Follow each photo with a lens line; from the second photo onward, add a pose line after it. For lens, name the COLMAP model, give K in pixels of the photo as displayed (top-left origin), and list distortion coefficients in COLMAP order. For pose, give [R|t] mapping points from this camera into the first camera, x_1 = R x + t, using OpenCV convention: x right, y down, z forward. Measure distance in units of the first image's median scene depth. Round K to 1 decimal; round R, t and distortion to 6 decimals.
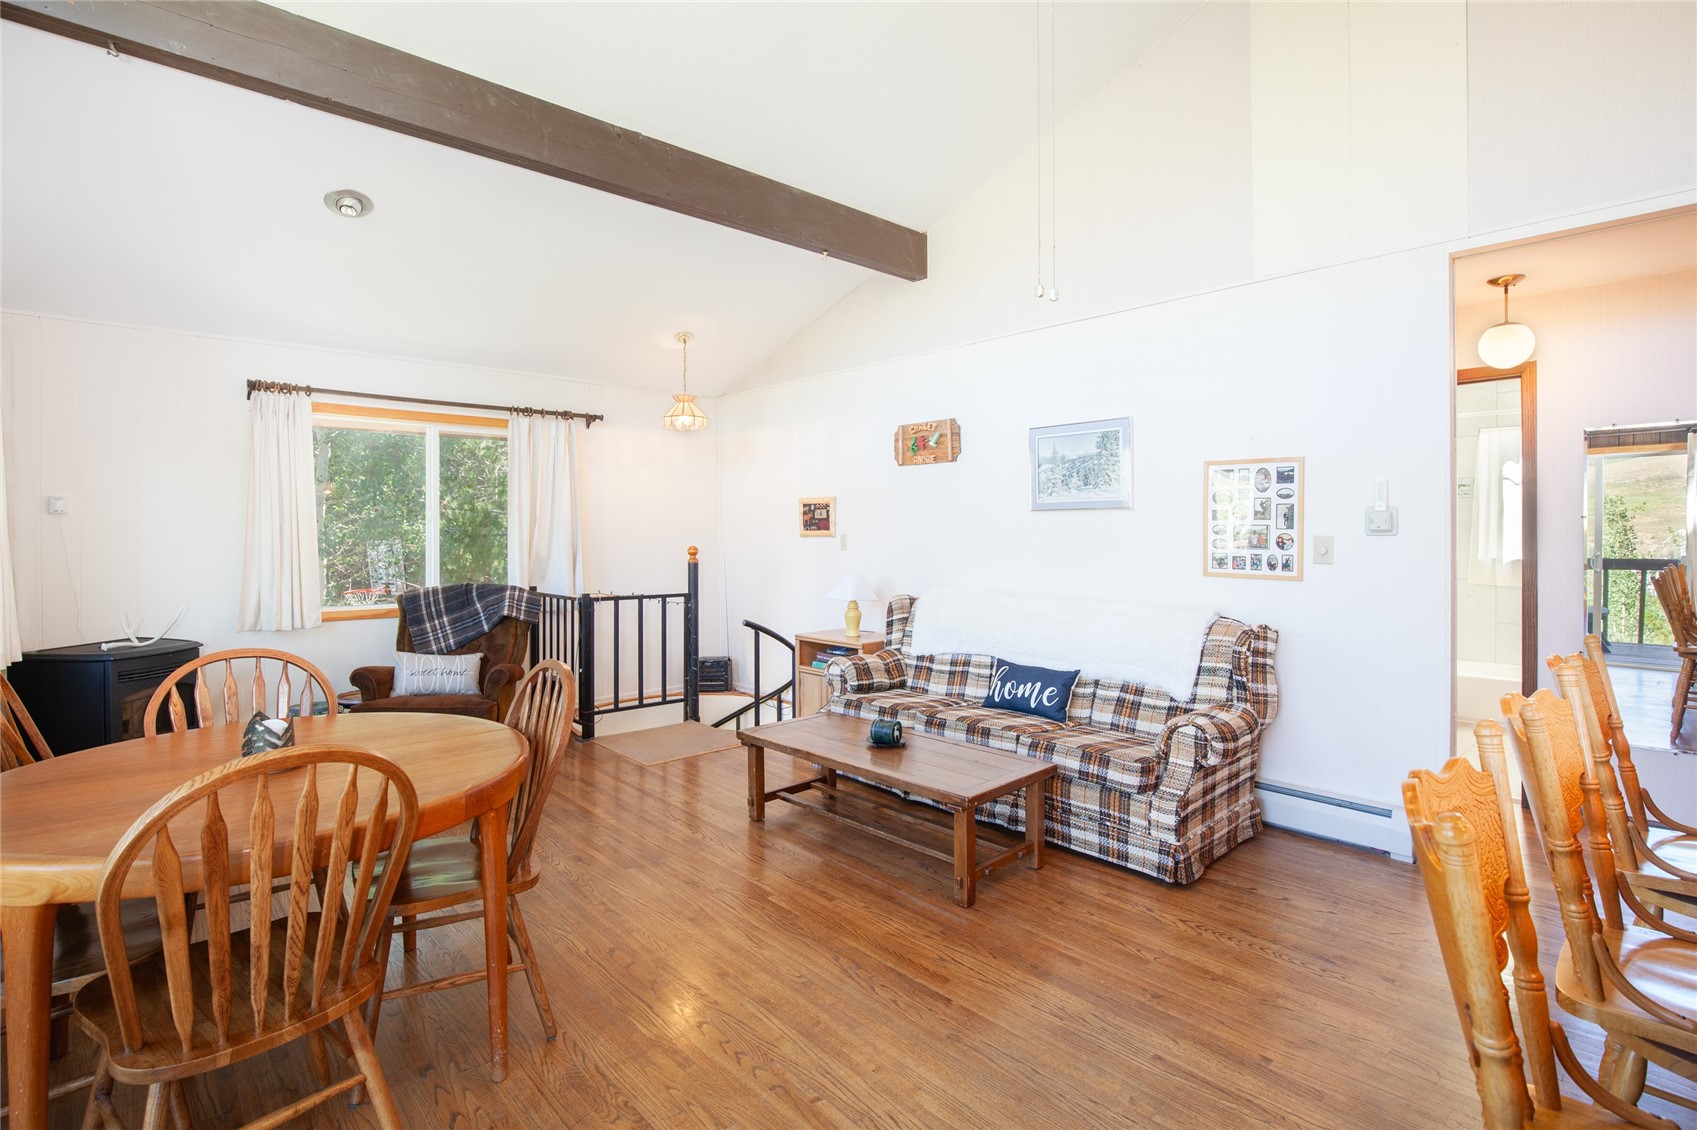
lens RADIAL K [[799.7, 0, 848.5], [0, 799.7, 565.0], [0, 0, 1]] dist [-0.001721, -0.000060]
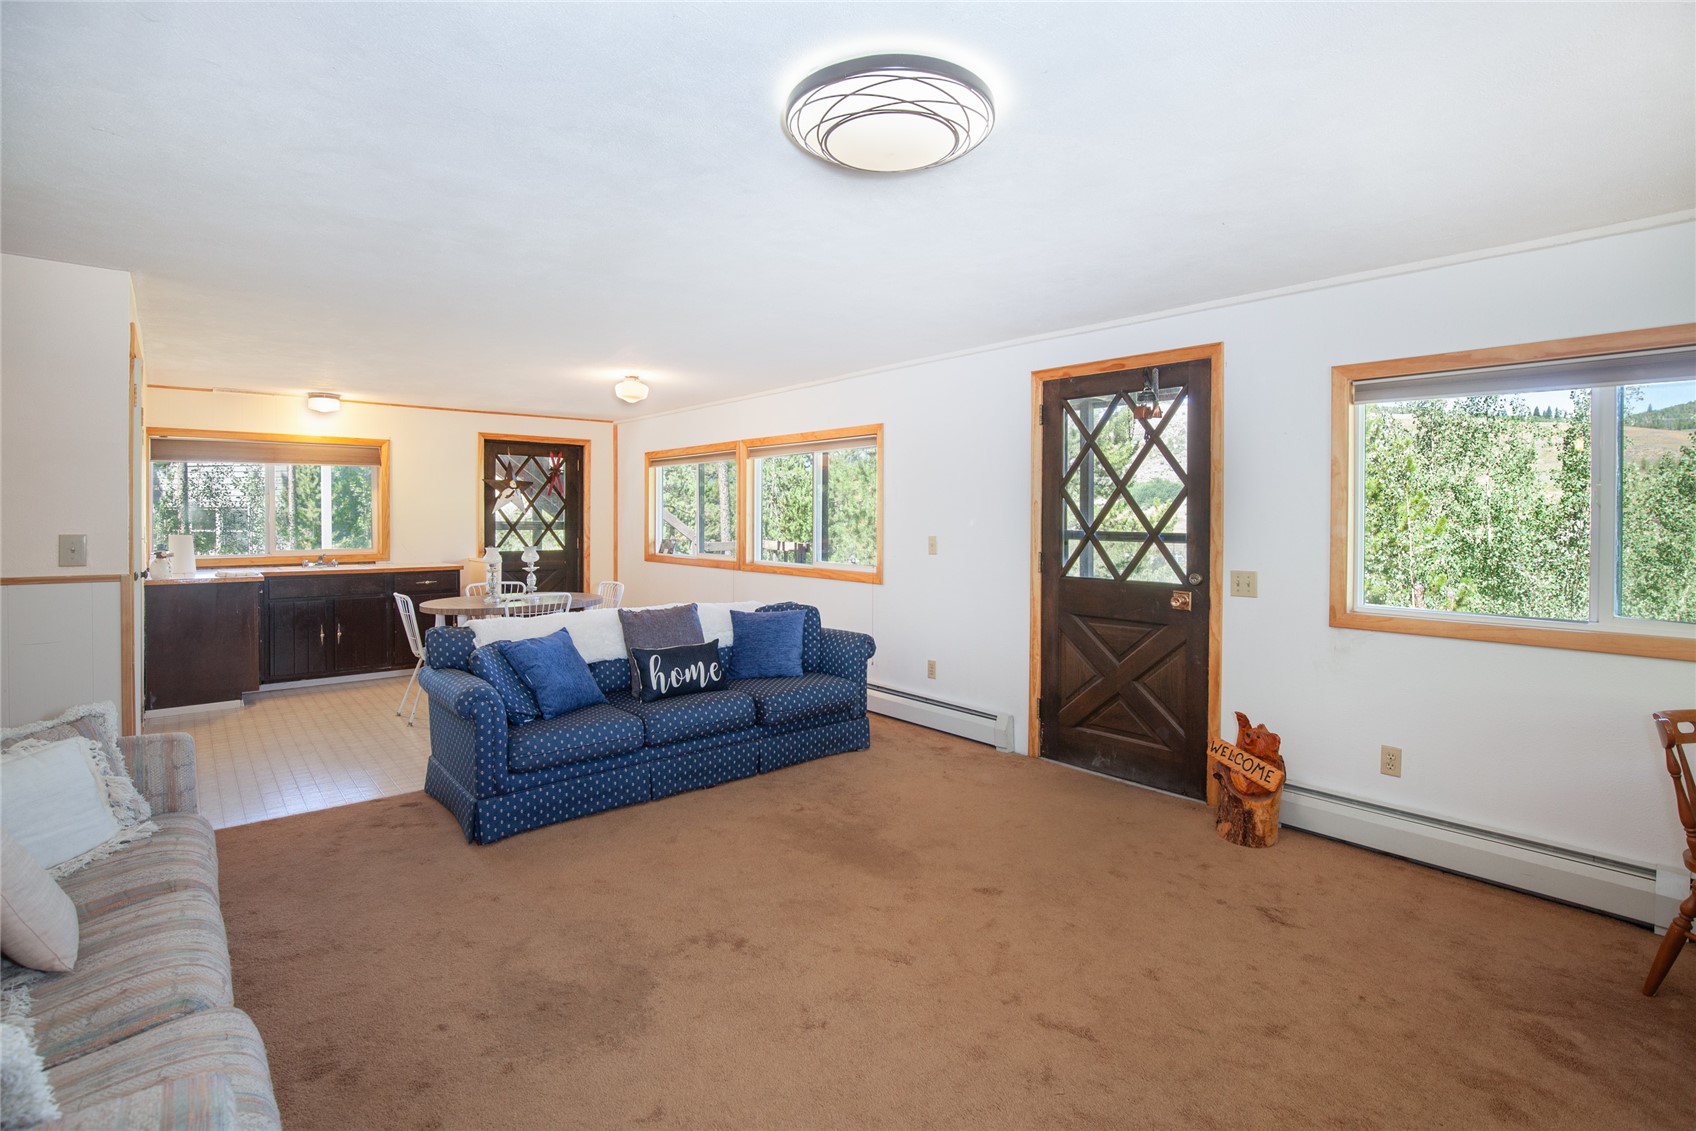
lens RADIAL K [[788.1, 0, 851.4], [0, 788.1, 531.1], [0, 0, 1]] dist [-0.026143, -0.000031]
pose [[0.061213, -0.015177, 0.998009, -0.699016], [0.040107, 0.999114, 0.012734, -0.024397], [-0.997319, 0.039248, 0.061767, 0.683305]]
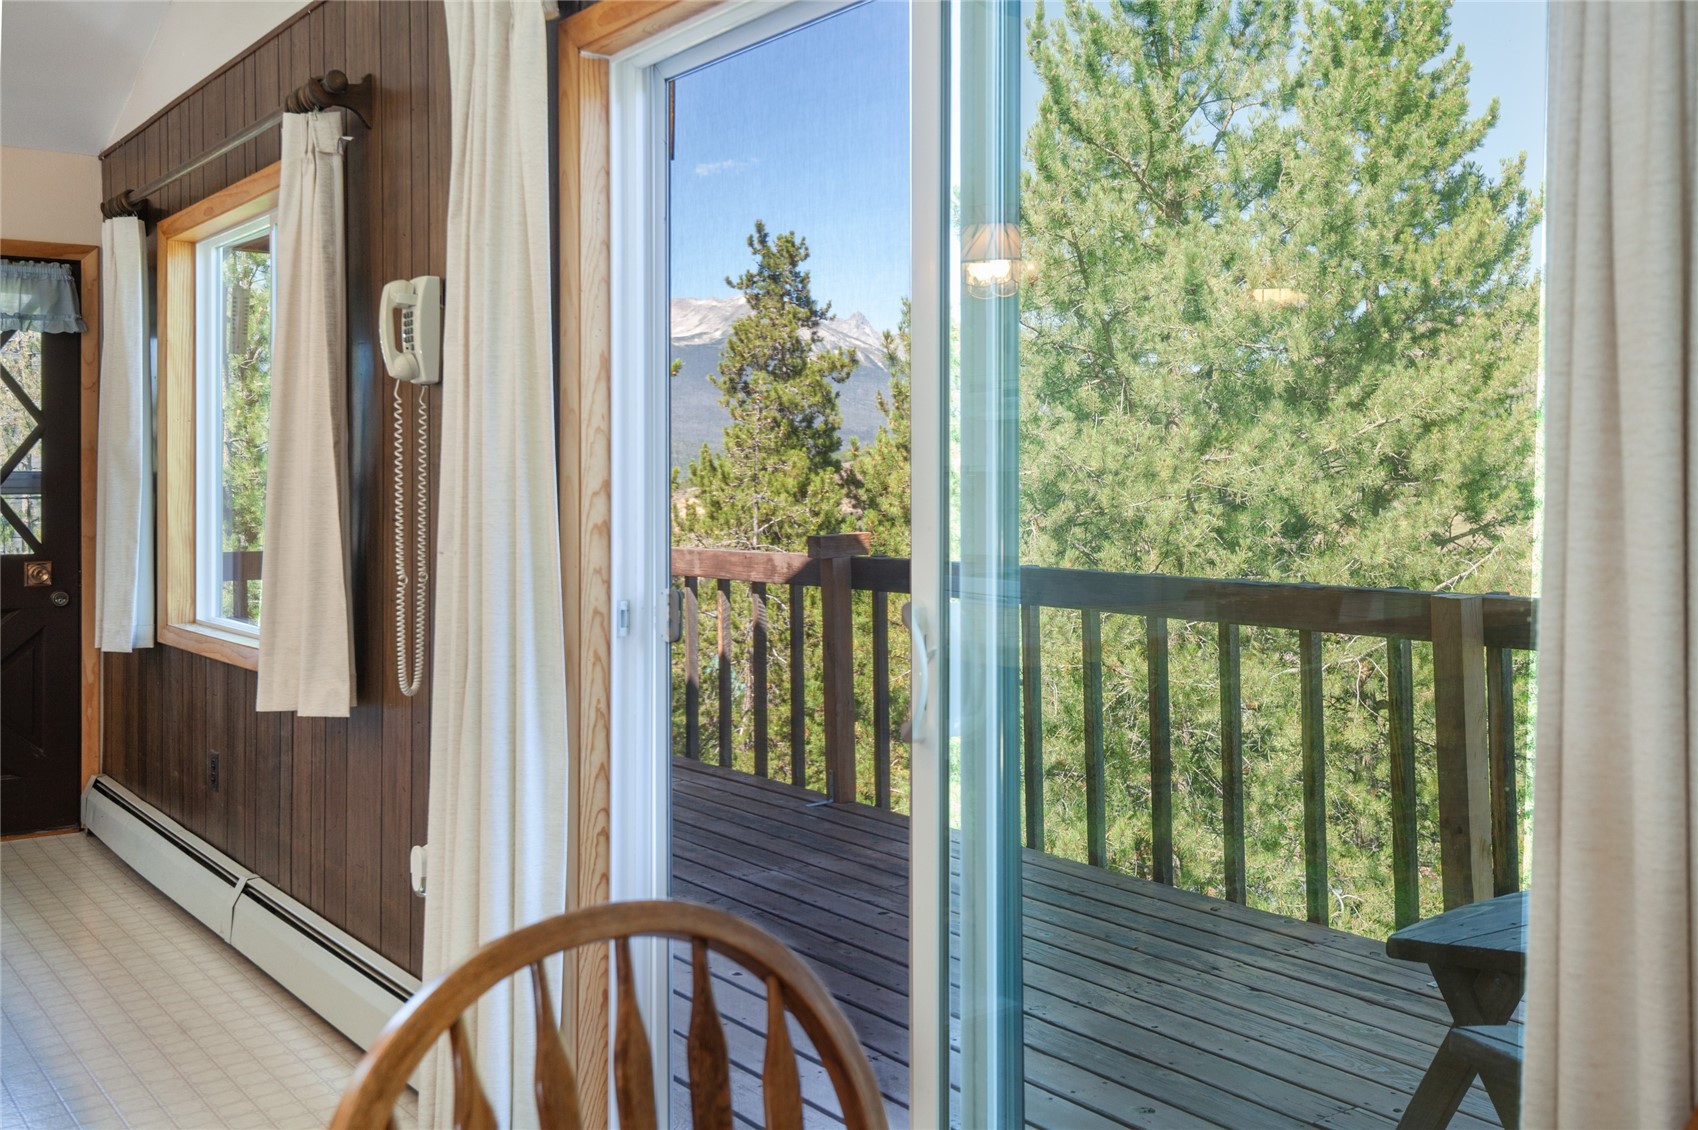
lens RADIAL K [[1644.1, 0, 847.6], [0, 1644.1, 481.6], [0, 0, 1]] dist [0.033254, -0.001238]
pose [[-0.991553, 0.003984, 0.129642, -0.696962], [0.009361, 0.999120, 0.040894, -0.026824], [-0.129365, 0.041762, -0.990717, 0.774107]]
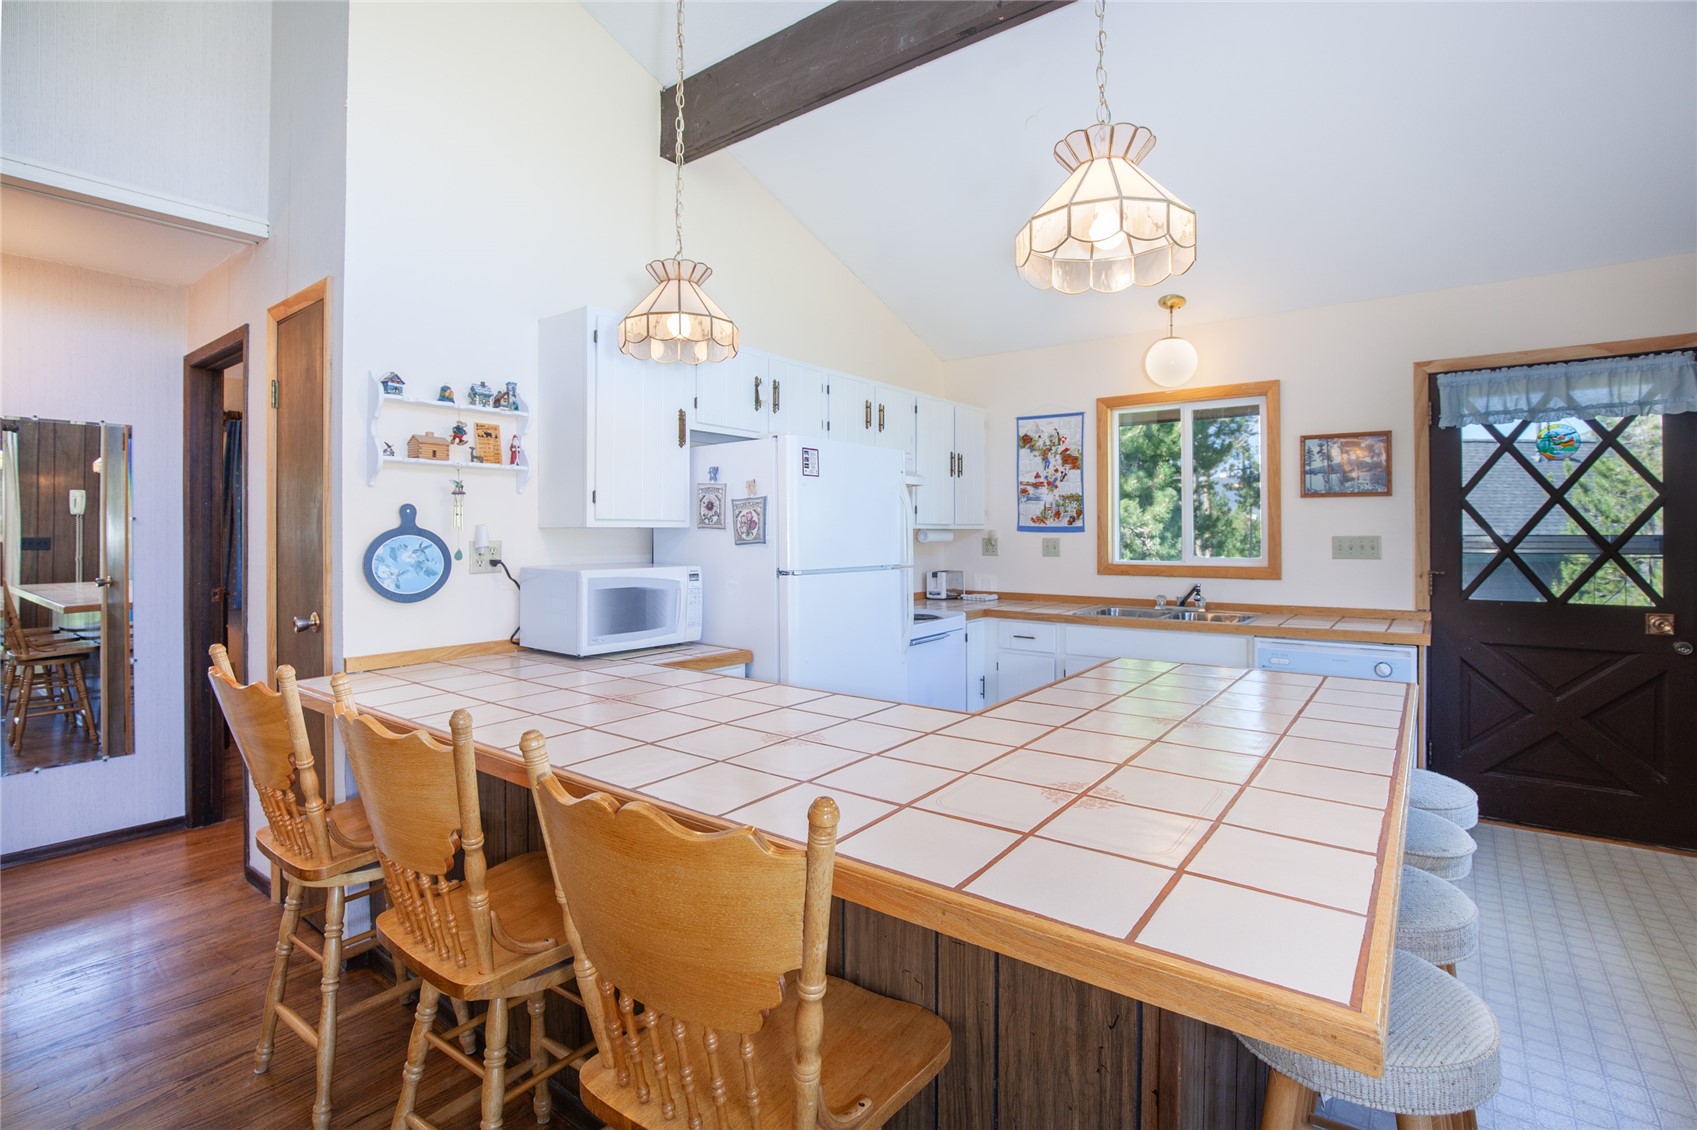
lens RADIAL K [[788.6, 0, 851.9], [0, 788.6, 530.6], [0, 0, 1]] dist [-0.026143, -0.000031]
pose [[-0.173269, 0.005990, 0.984856, -0.672910], [0.044811, 0.998994, 0.001807, -0.026785], [-0.983855, 0.044445, -0.173364, 0.737751]]
